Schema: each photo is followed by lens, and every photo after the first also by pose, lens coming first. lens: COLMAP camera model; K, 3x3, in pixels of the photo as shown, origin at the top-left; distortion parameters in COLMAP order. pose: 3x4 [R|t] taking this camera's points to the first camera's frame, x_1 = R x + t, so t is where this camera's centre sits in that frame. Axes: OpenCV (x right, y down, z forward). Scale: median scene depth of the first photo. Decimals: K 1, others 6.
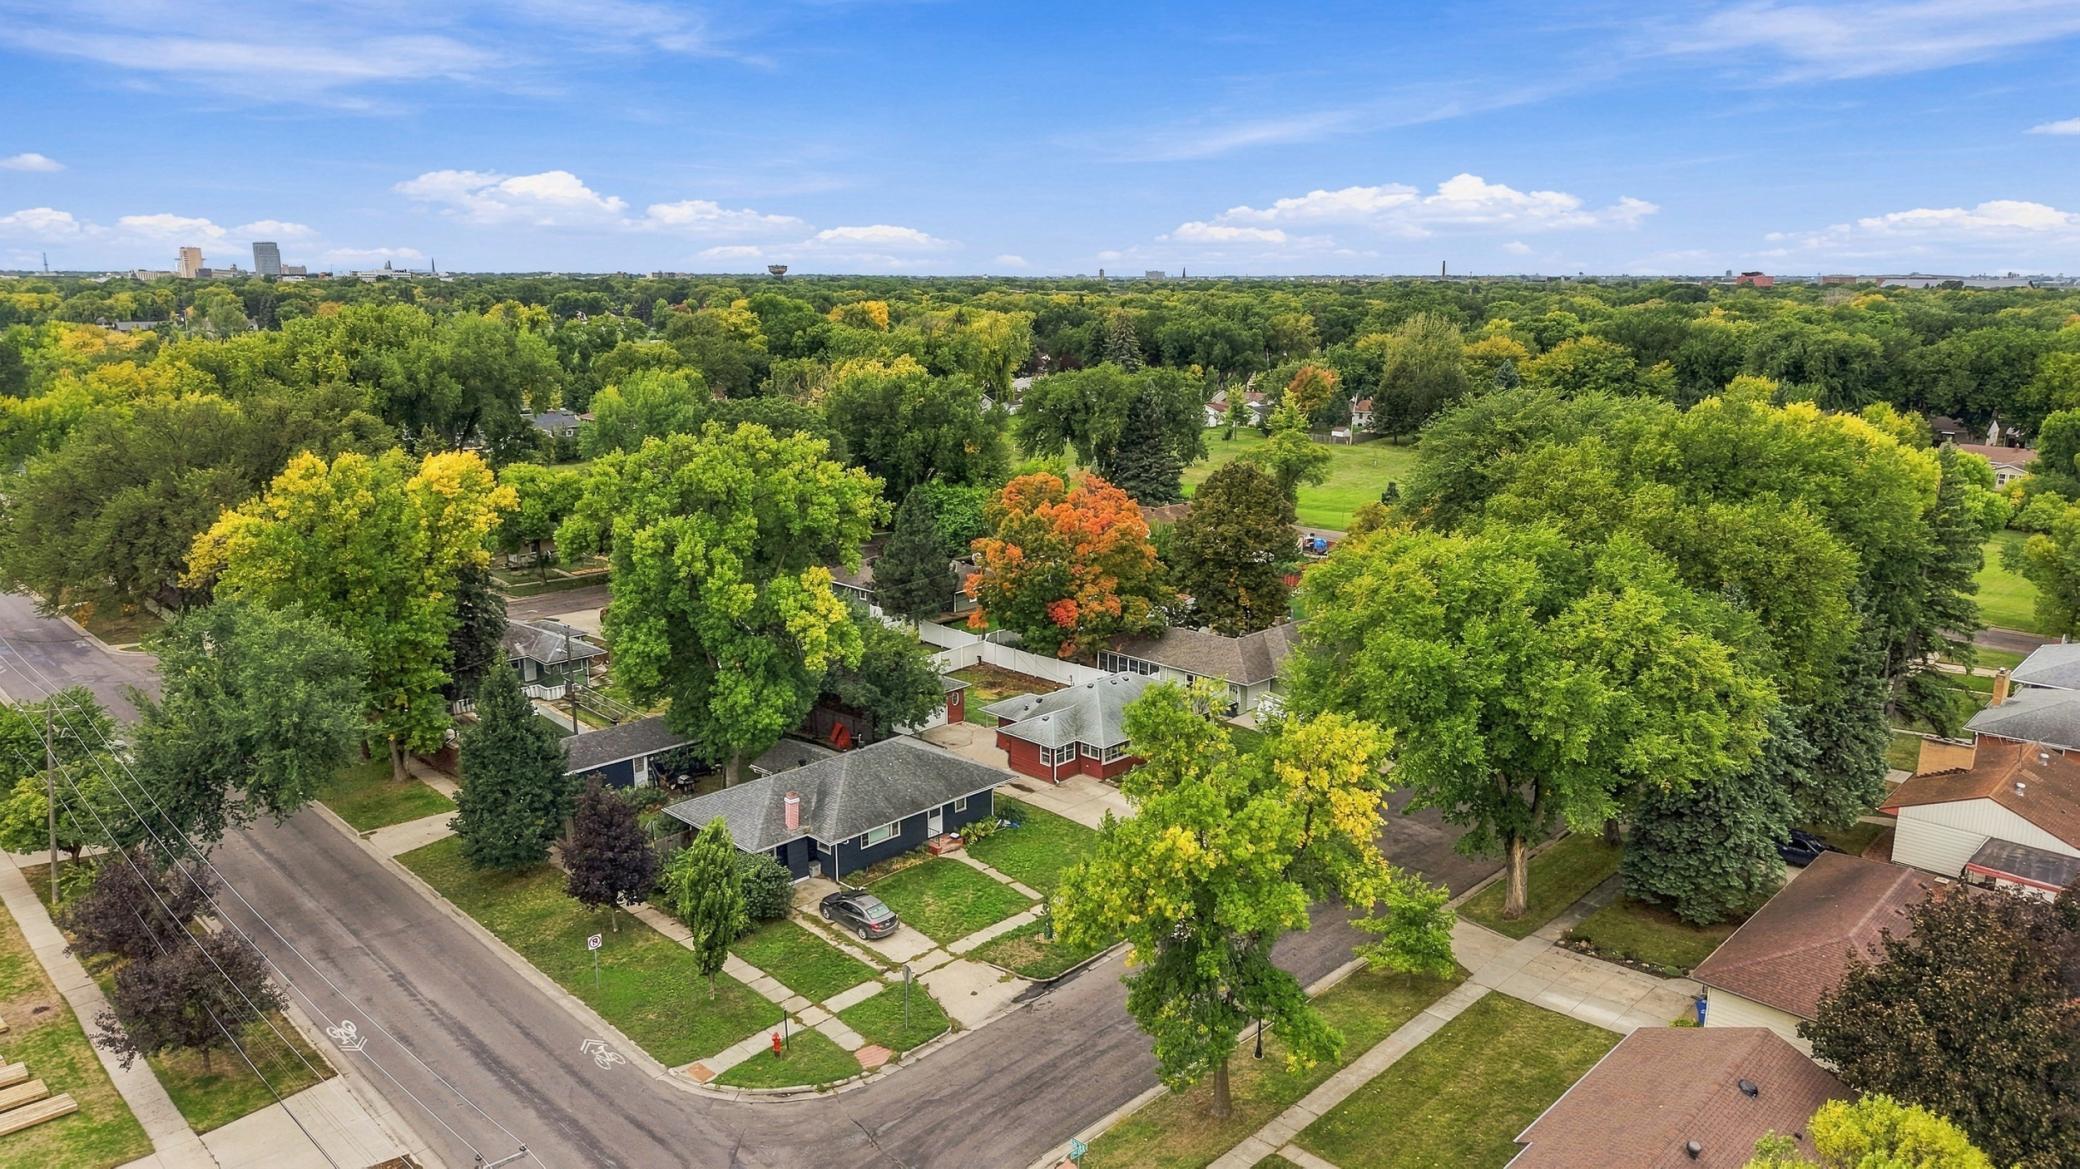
lens RADIAL K [[1395.4, 0, 1040.0], [0, 1395.4, 584.5], [0, 0, 1]] dist [0.062917, 0.000263]
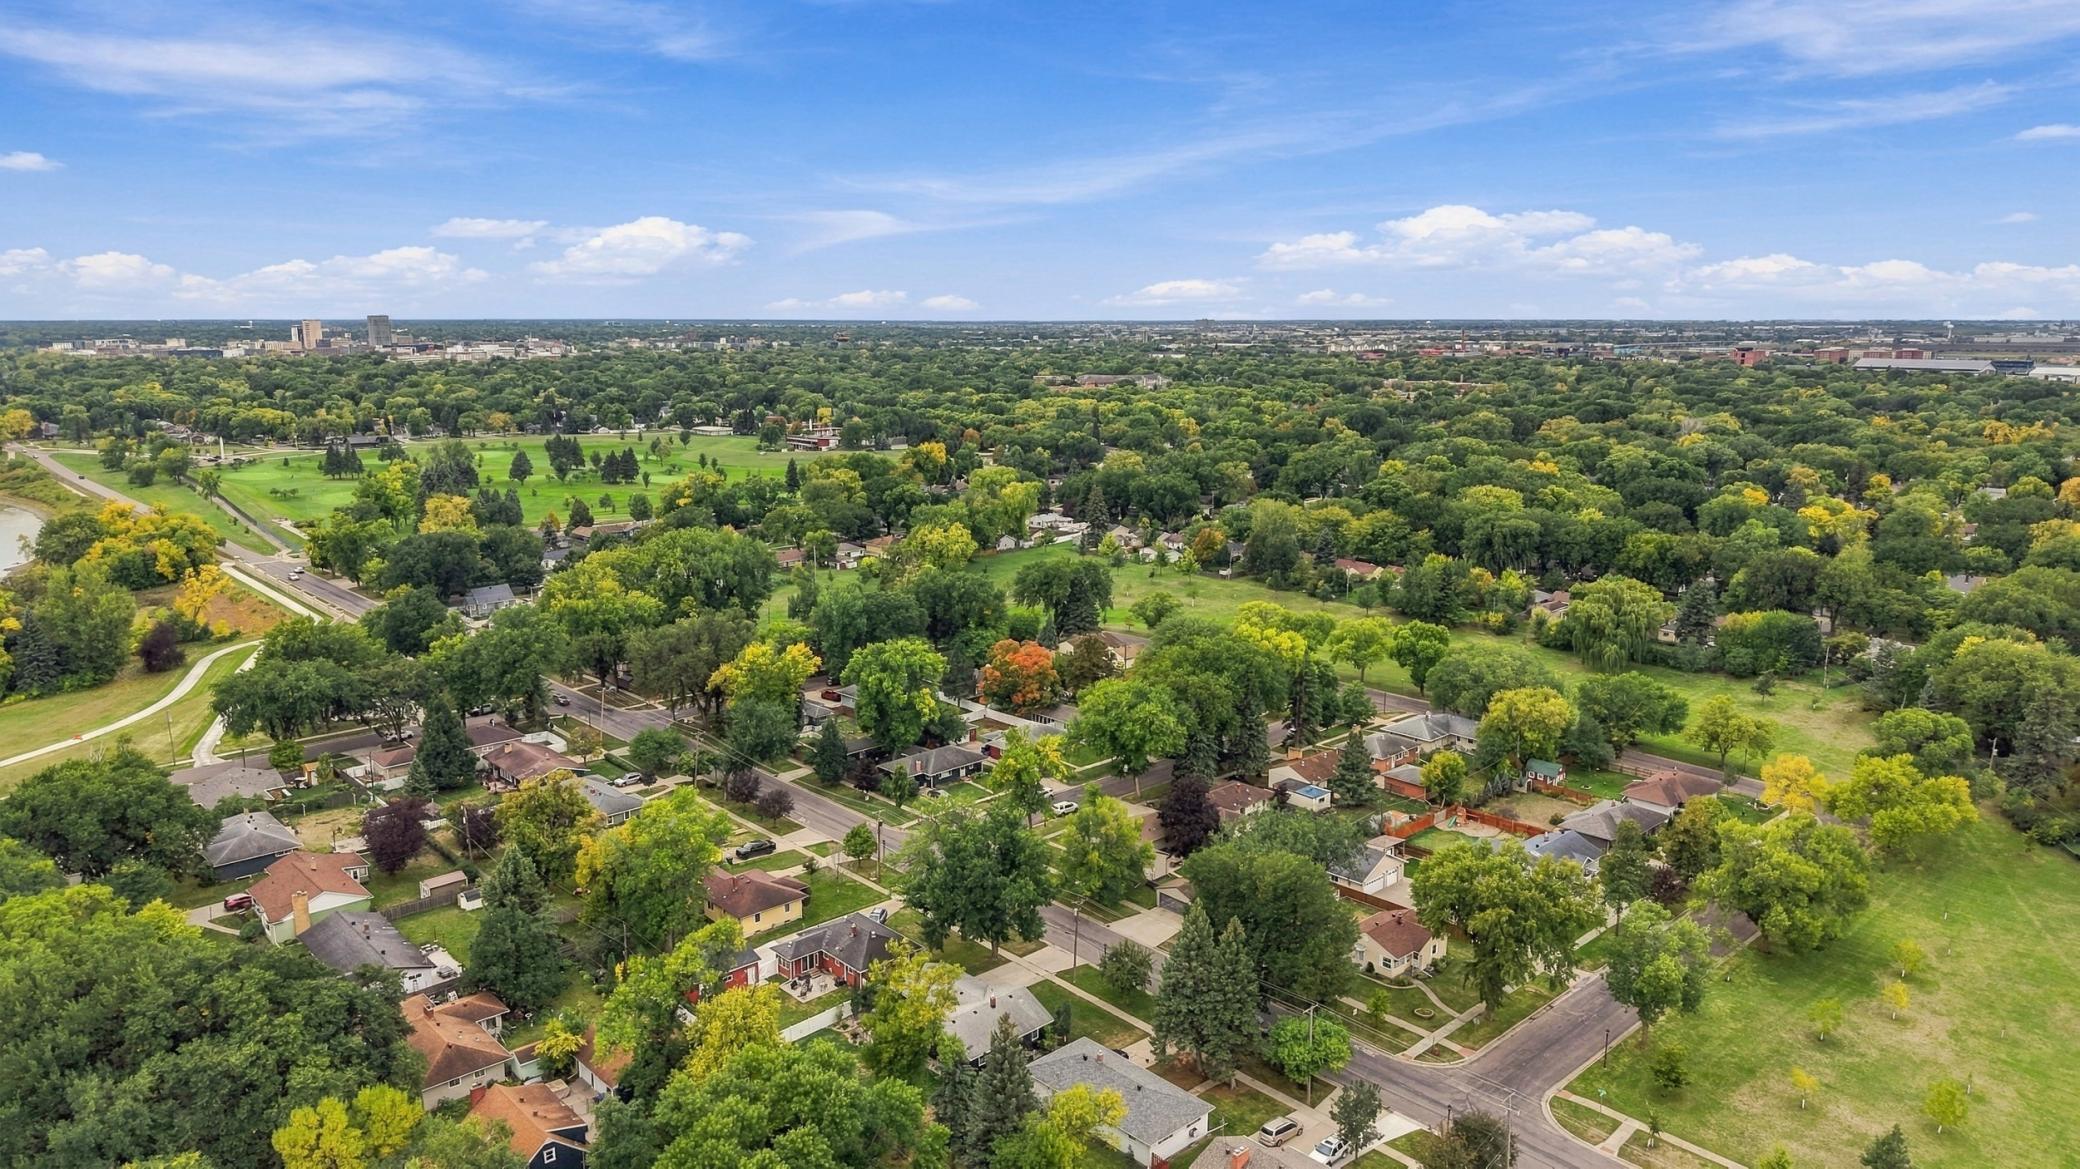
lens RADIAL K [[1395.4, 0, 1040.0], [0, 1395.4, 584.5], [0, 0, 1]] dist [0.062917, 0.000263]
pose [[0.999293, 0.008191, -0.036700, 0.197193], [-0.009162, 0.999610, -0.026379, -0.156965], [0.036470, 0.026696, 0.998978, -2.000431]]
